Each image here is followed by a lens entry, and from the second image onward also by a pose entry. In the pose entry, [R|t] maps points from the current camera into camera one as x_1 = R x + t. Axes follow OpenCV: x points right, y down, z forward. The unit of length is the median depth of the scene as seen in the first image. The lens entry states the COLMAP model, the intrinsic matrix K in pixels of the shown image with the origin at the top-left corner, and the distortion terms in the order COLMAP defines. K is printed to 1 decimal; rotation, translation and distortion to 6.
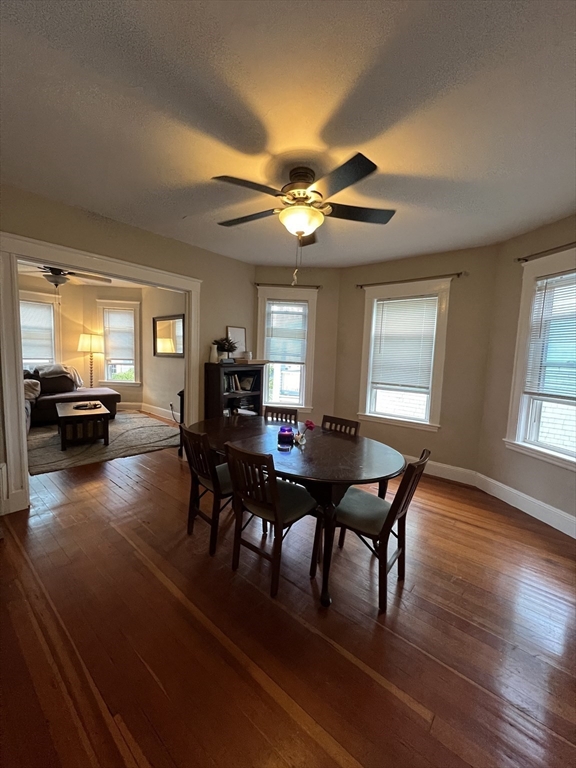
lens RADIAL K [[308.1, 0, 285.7], [0, 308.1, 383.4], [0, 0, 1]] dist [-0.000014, 0.000042]
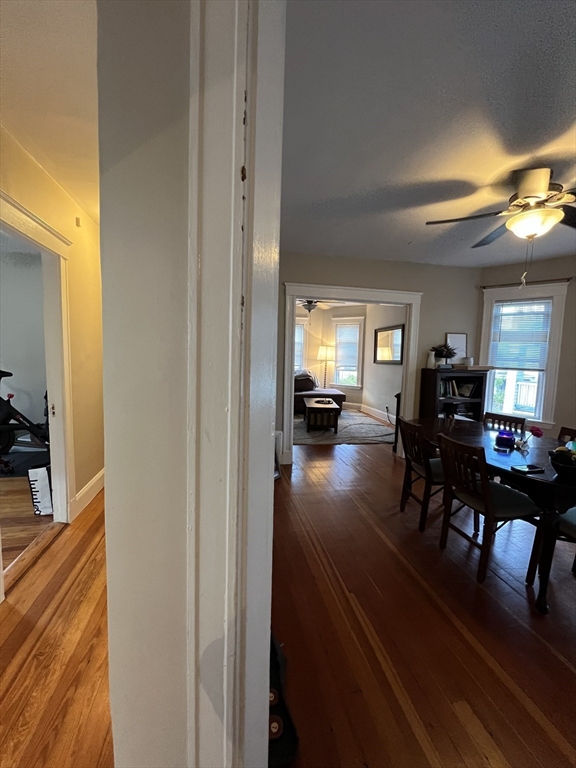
lens RADIAL K [[308.1, 0, 285.7], [0, 308.1, 383.4], [0, 0, 1]] dist [-0.000014, 0.000042]
pose [[0.785650, 0.035934, -0.617627, 0.028953], [-0.053365, 0.998527, -0.009788, 0.020325], [0.616366, 0.040649, 0.786410, -0.128757]]
